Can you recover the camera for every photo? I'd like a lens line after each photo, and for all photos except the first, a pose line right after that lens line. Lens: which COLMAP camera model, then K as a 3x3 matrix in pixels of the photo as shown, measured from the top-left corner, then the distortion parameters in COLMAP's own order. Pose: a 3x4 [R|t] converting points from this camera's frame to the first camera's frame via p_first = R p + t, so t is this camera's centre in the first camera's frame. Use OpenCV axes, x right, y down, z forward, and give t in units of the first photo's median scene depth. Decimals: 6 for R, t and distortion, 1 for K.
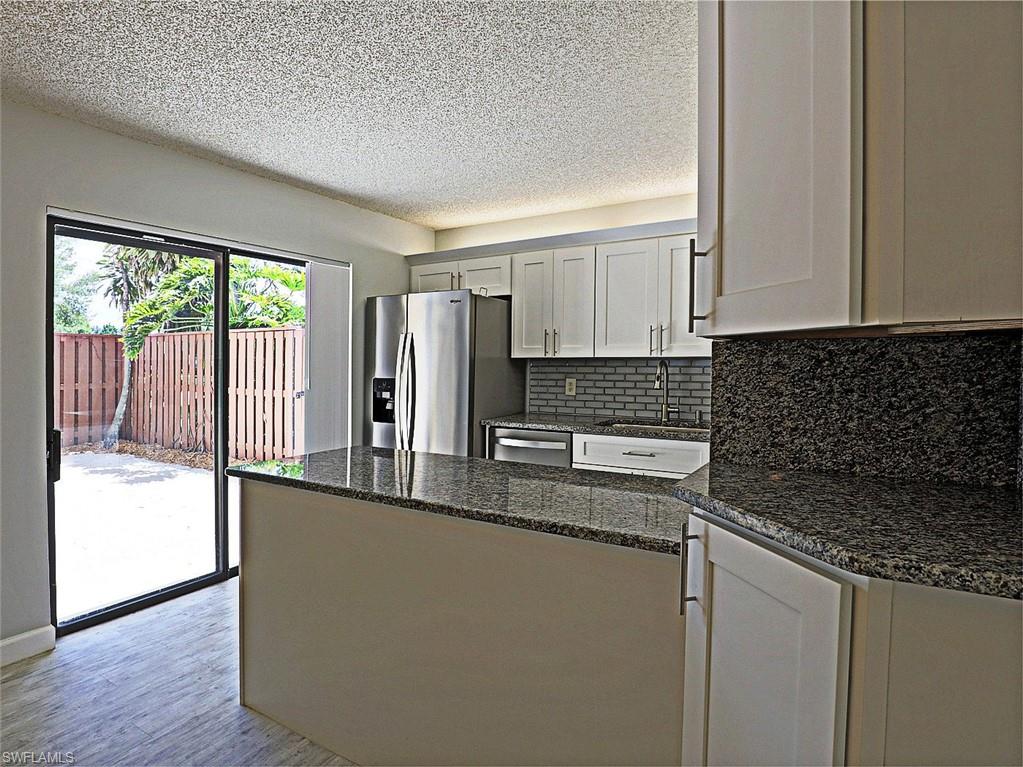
lens RADIAL K [[566.3, 0, 521.2], [0, 566.3, 369.6], [0, 0, 1]] dist [-0.034393, 0.004995]
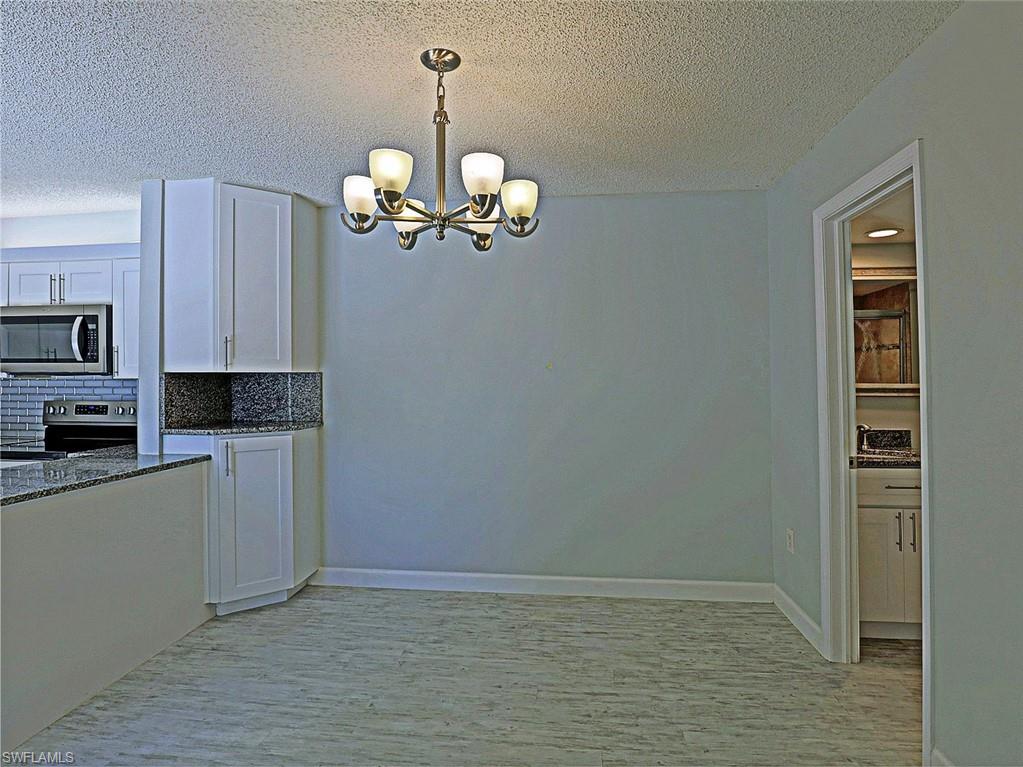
lens RADIAL K [[566.3, 0, 507.7], [0, 566.3, 381.4], [0, 0, 1]] dist [-0.034393, 0.004995]
pose [[-0.405813, -0.001193, 0.913955, -0.836364], [0.018470, 0.999784, 0.009506, -0.004276], [-0.913770, 0.020738, -0.405703, 0.267040]]
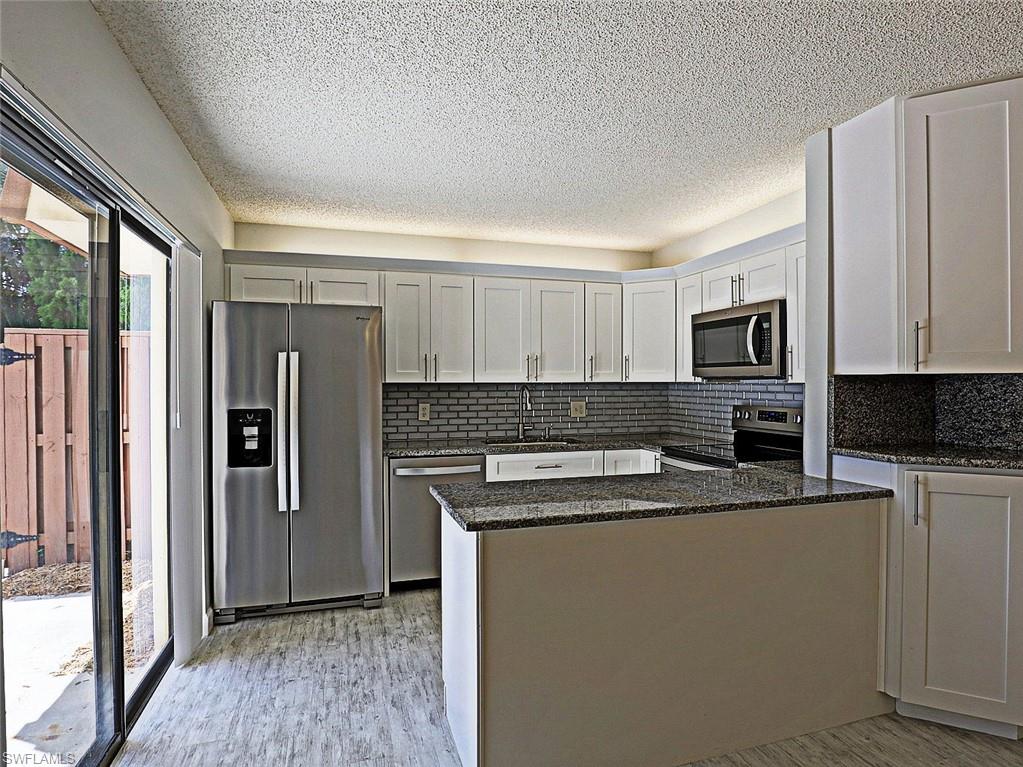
lens RADIAL K [[566.3, 0, 515.7], [0, 566.3, 390.4], [0, 0, 1]] dist [-0.034393, 0.004995]
pose [[0.671100, -0.007178, 0.741332, -0.600559], [0.012223, 0.999924, -0.001382, -0.004897], [-0.741266, 0.009989, 0.671137, 0.233208]]
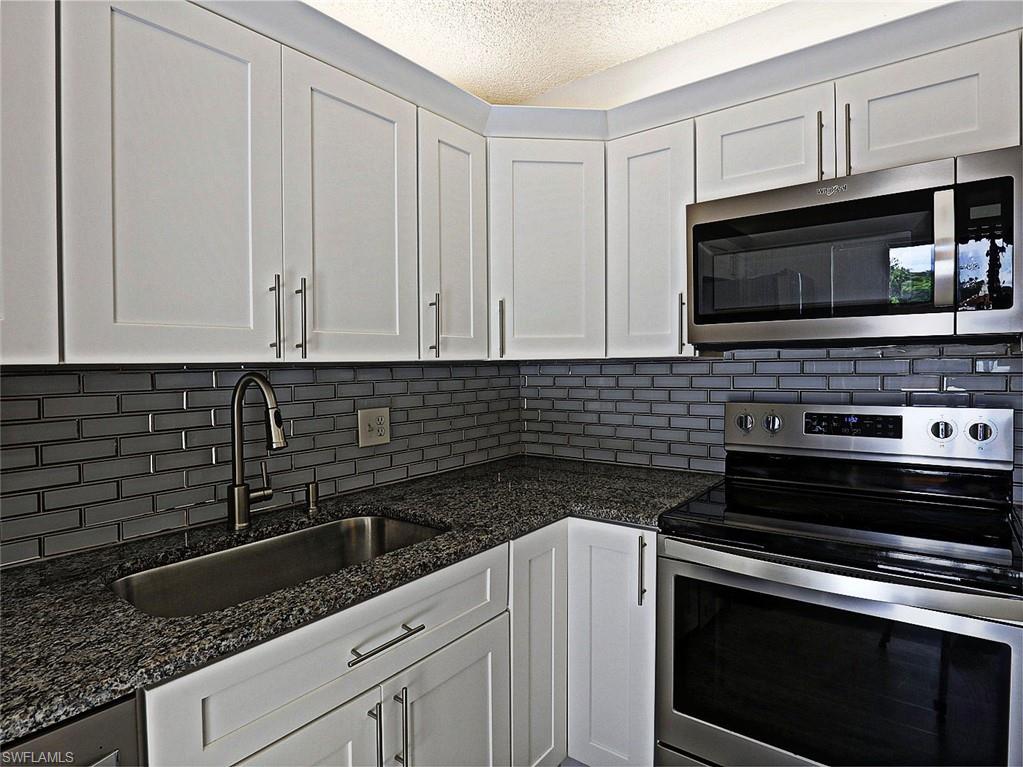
lens RADIAL K [[566.3, 0, 525.3], [0, 566.3, 375.5], [0, 0, 1]] dist [-0.034393, 0.004995]
pose [[0.112348, -0.013267, 0.993580, -0.102147], [0.033340, 0.999398, 0.009574, -0.010922], [-0.993109, 0.032051, 0.112723, 0.756731]]
